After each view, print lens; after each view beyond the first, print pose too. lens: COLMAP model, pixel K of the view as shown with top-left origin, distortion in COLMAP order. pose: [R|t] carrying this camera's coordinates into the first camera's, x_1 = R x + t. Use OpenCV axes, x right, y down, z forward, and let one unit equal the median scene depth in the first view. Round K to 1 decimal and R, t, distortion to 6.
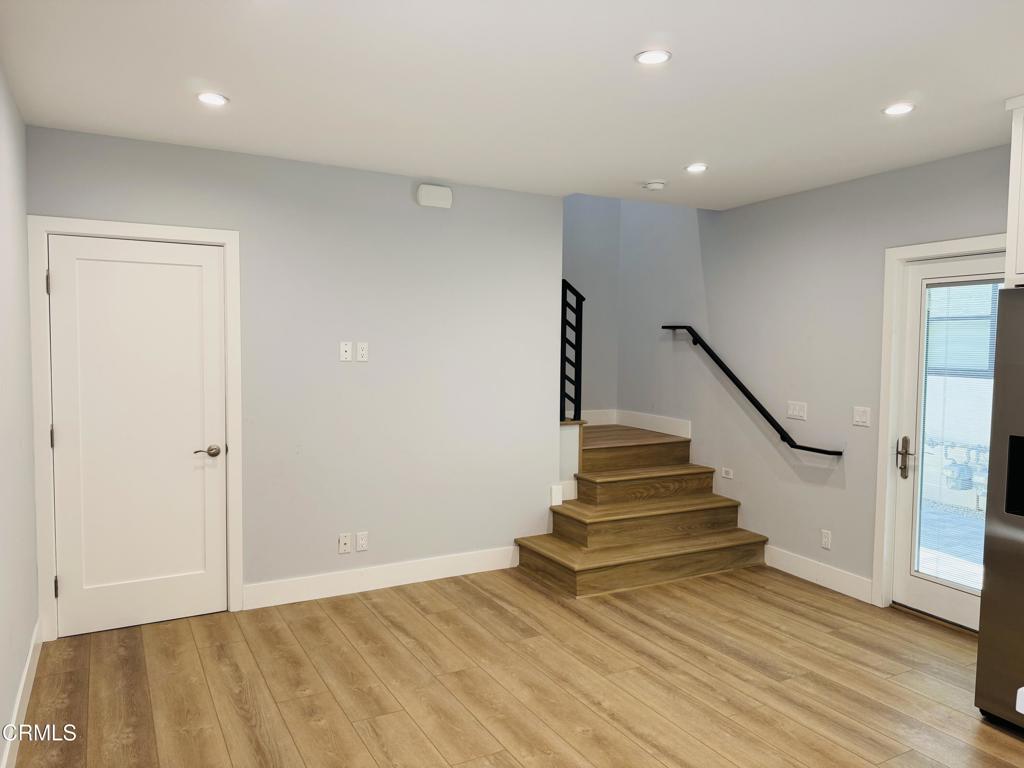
lens RADIAL K [[728.1, 0, 511.3], [0, 728.1, 385.1], [0, 0, 1]] dist [0.070784, -0.033278]
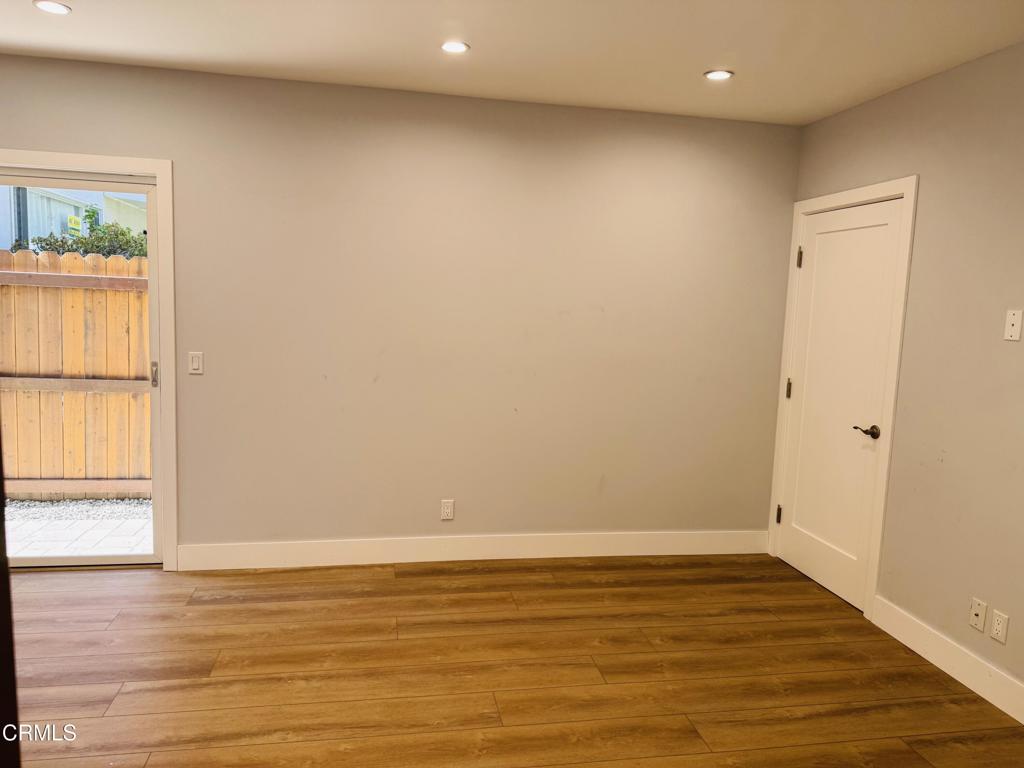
lens RADIAL K [[728.1, 0, 509.7], [0, 728.1, 383.1], [0, 0, 1]] dist [0.070784, -0.033278]
pose [[-0.311004, 0.083840, -0.946704, 0.620192], [-0.095659, 0.988282, 0.118947, -0.035437], [0.945582, 0.127554, -0.299339, 0.911091]]
